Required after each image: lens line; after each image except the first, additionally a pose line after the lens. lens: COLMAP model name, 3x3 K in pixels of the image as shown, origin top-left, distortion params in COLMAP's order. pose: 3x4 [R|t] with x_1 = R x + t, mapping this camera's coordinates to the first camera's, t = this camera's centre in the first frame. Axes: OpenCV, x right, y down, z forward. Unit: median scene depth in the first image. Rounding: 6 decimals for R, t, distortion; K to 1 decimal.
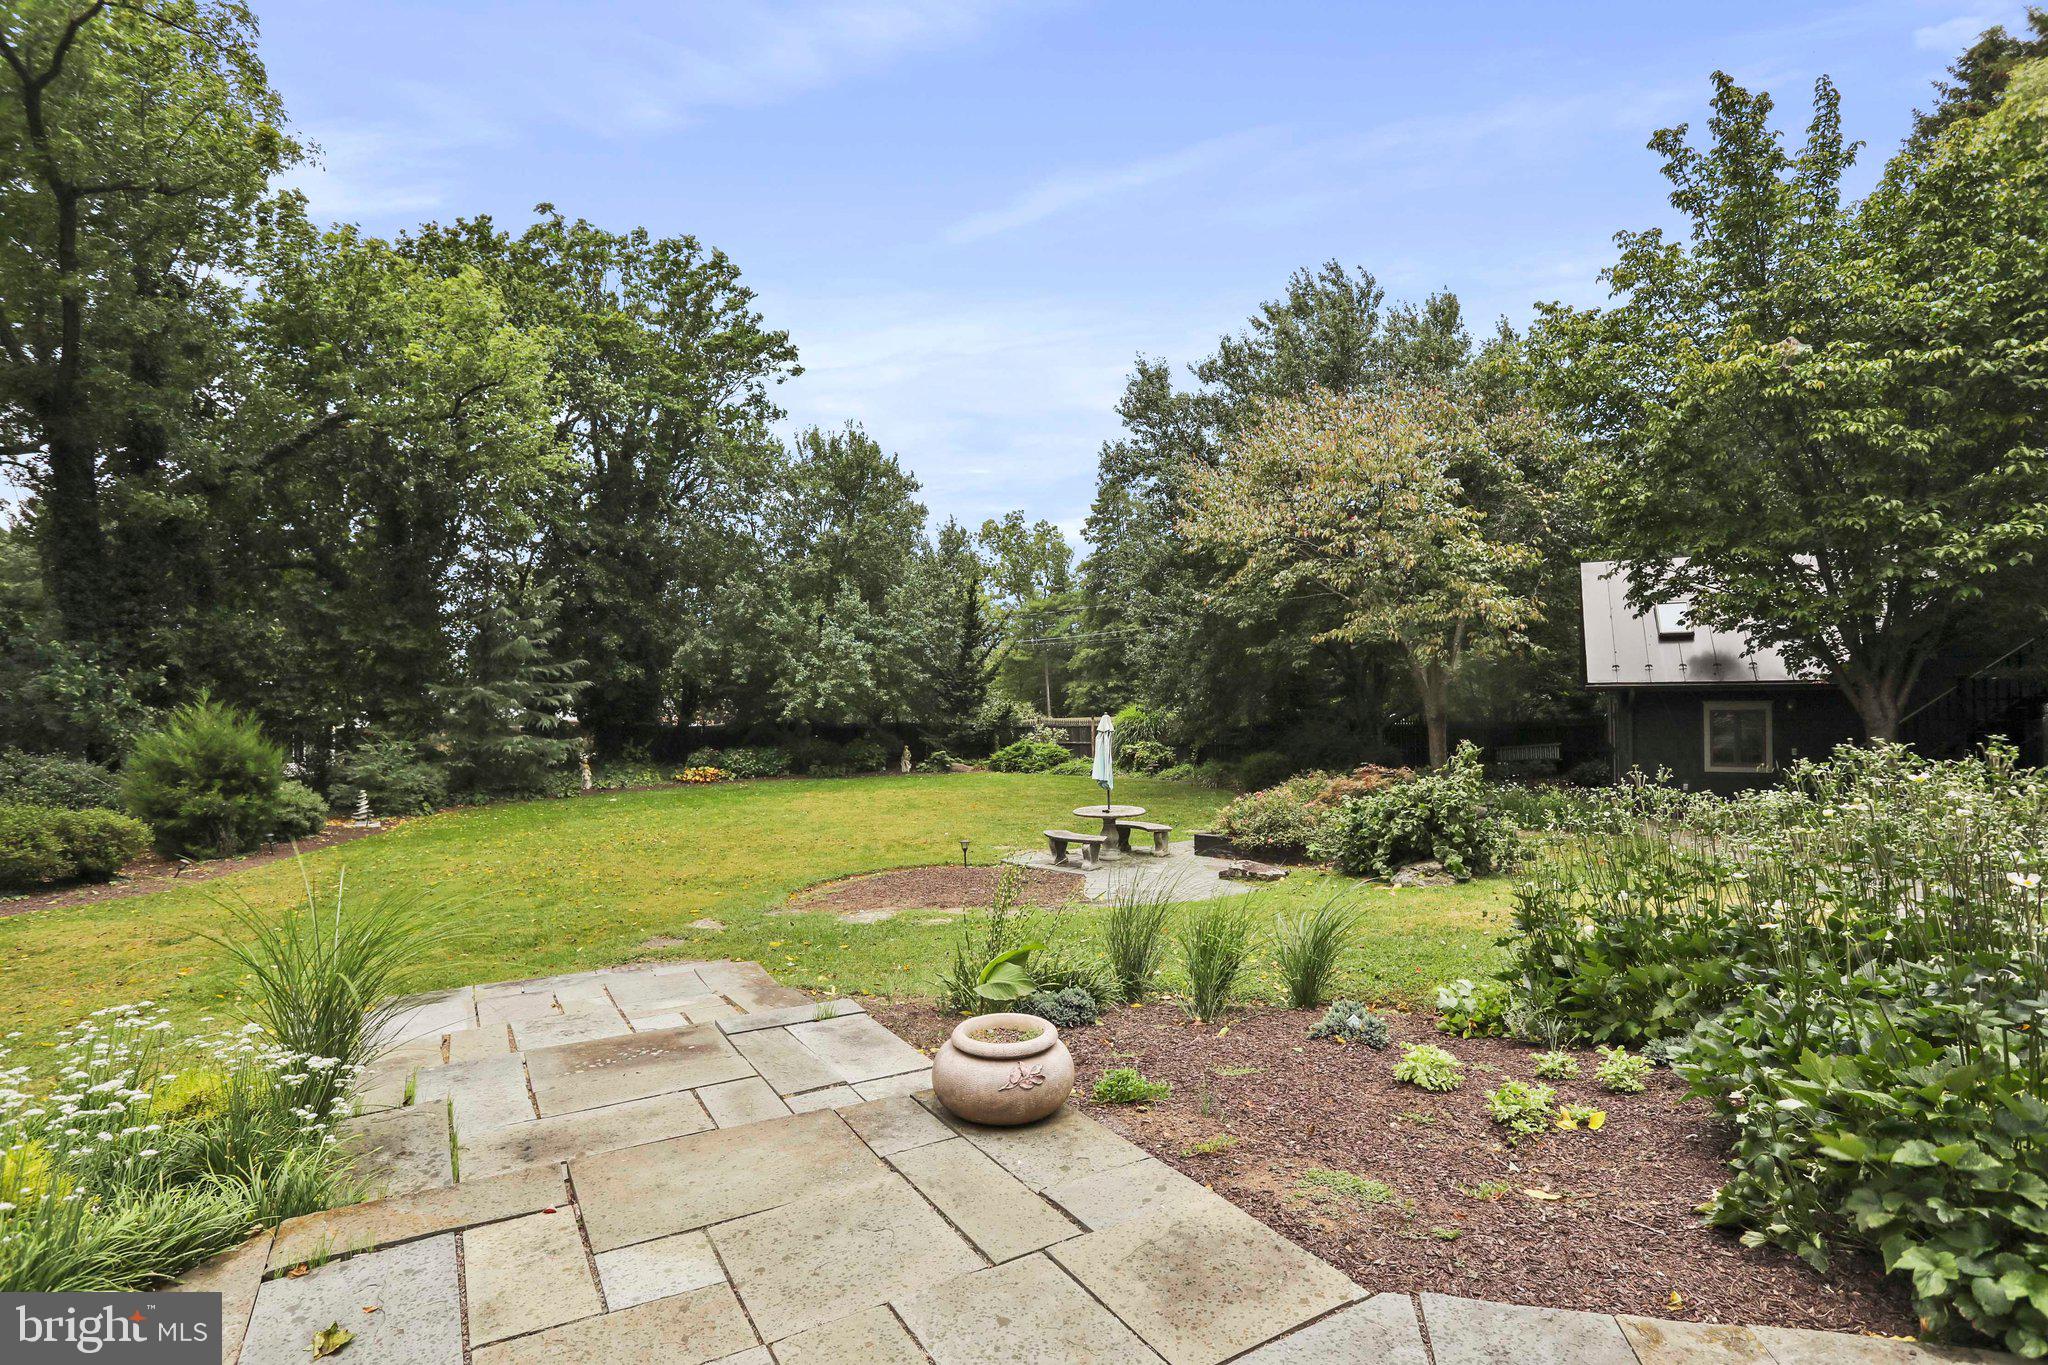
lens RADIAL K [[995.4, 0, 1017.1], [0, 995.4, 690.0], [0, 0, 1]] dist [-0.036894, 0.003679]
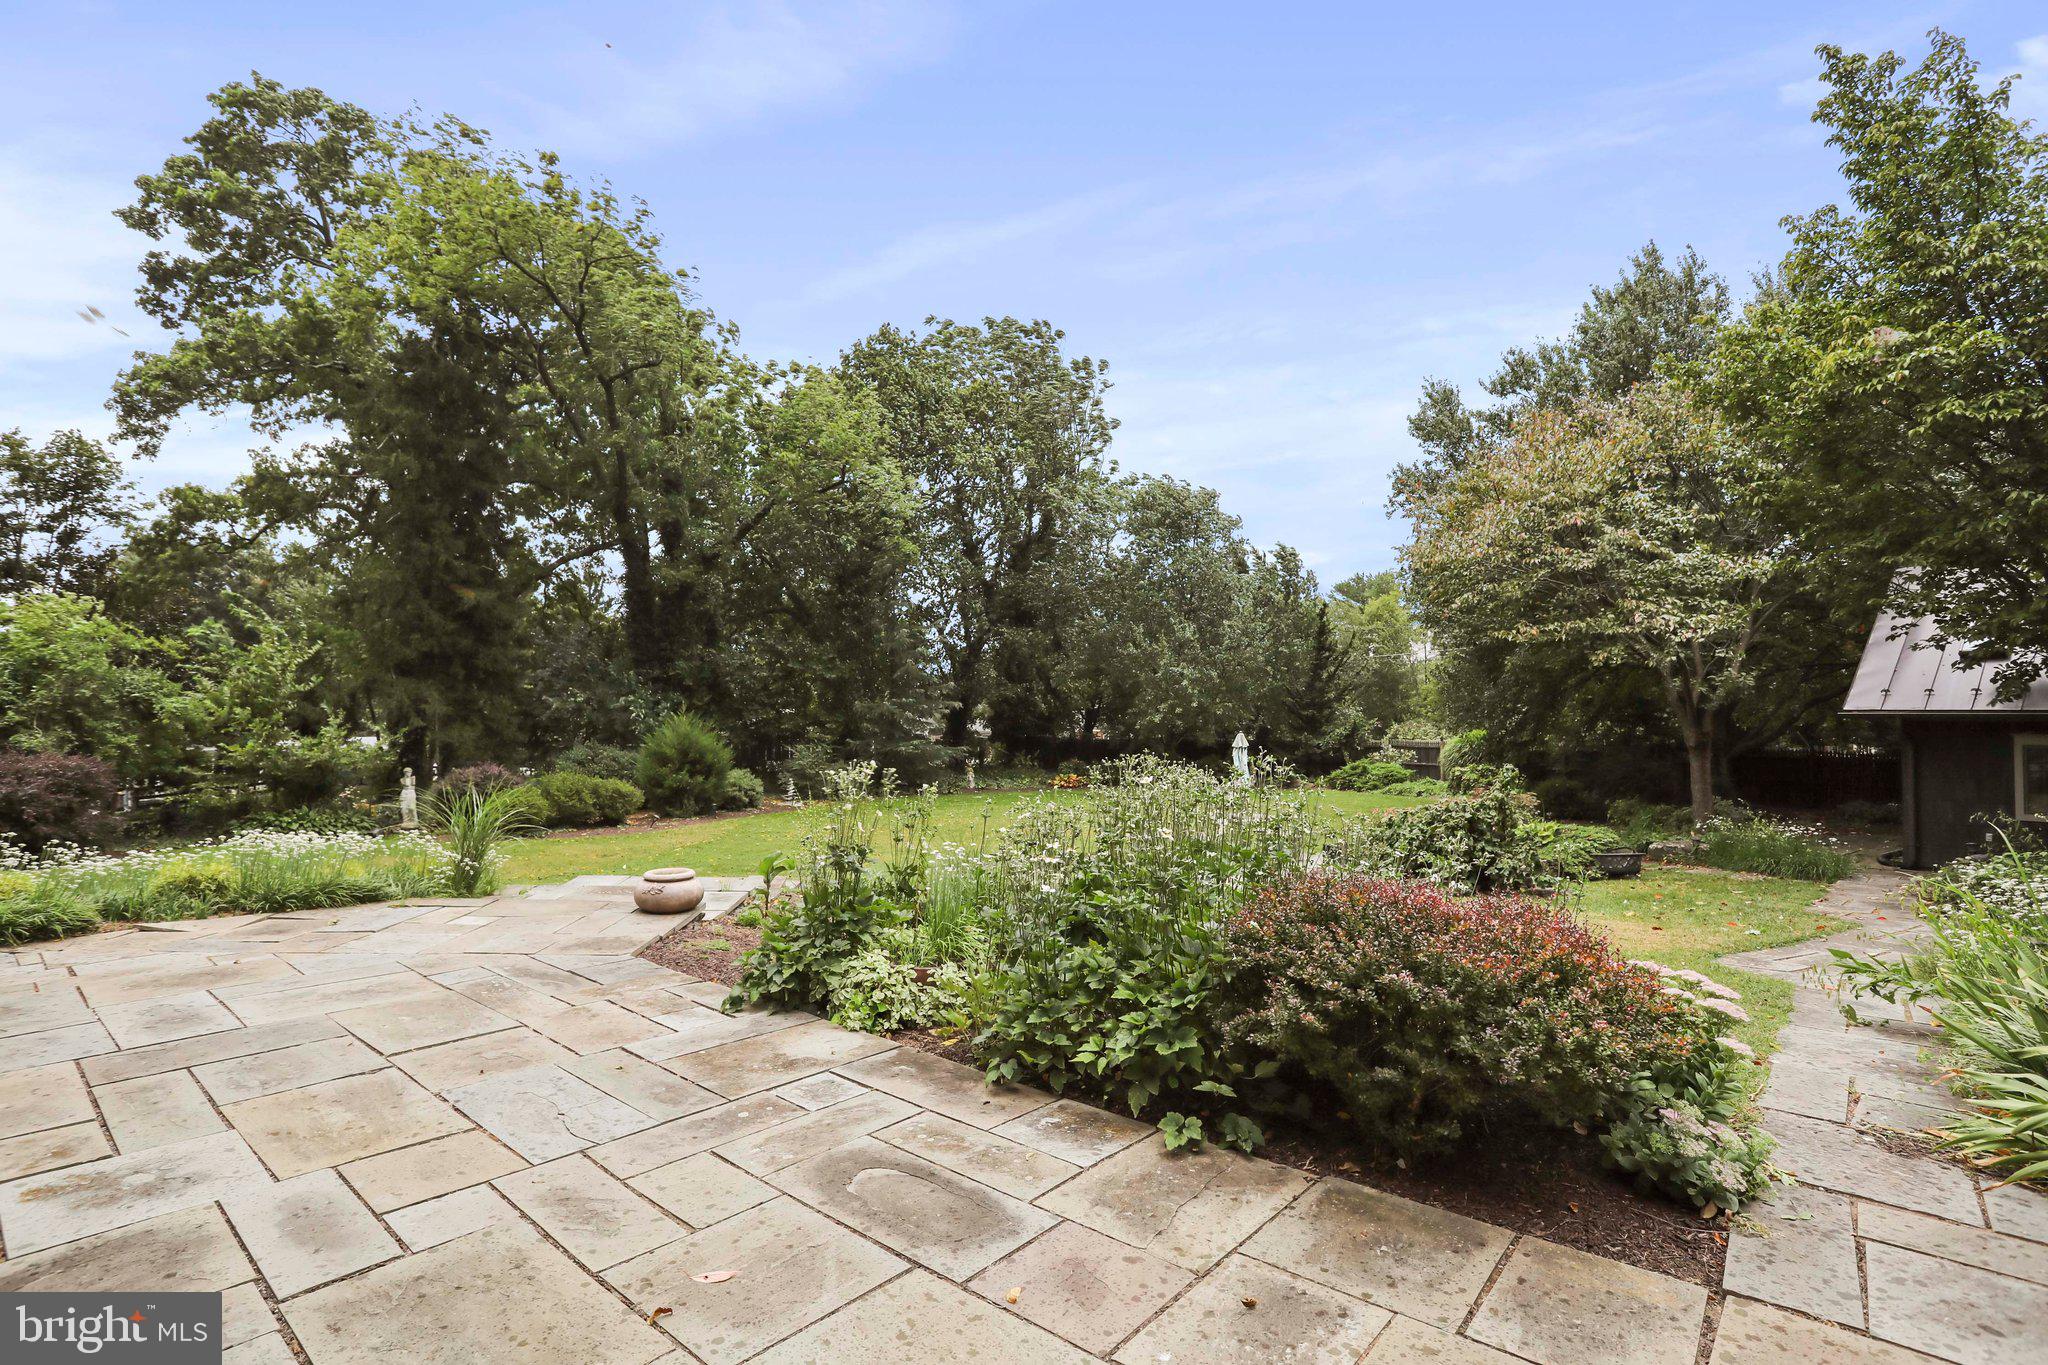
lens RADIAL K [[995.4, 0, 1015.4], [0, 995.4, 678.1], [0, 0, 1]] dist [-0.036894, 0.003679]
pose [[0.880652, -0.003753, -0.473749, 0.206337], [-0.009366, 0.999635, -0.025330, -0.003997], [0.473671, 0.026744, 0.880295, -0.063524]]
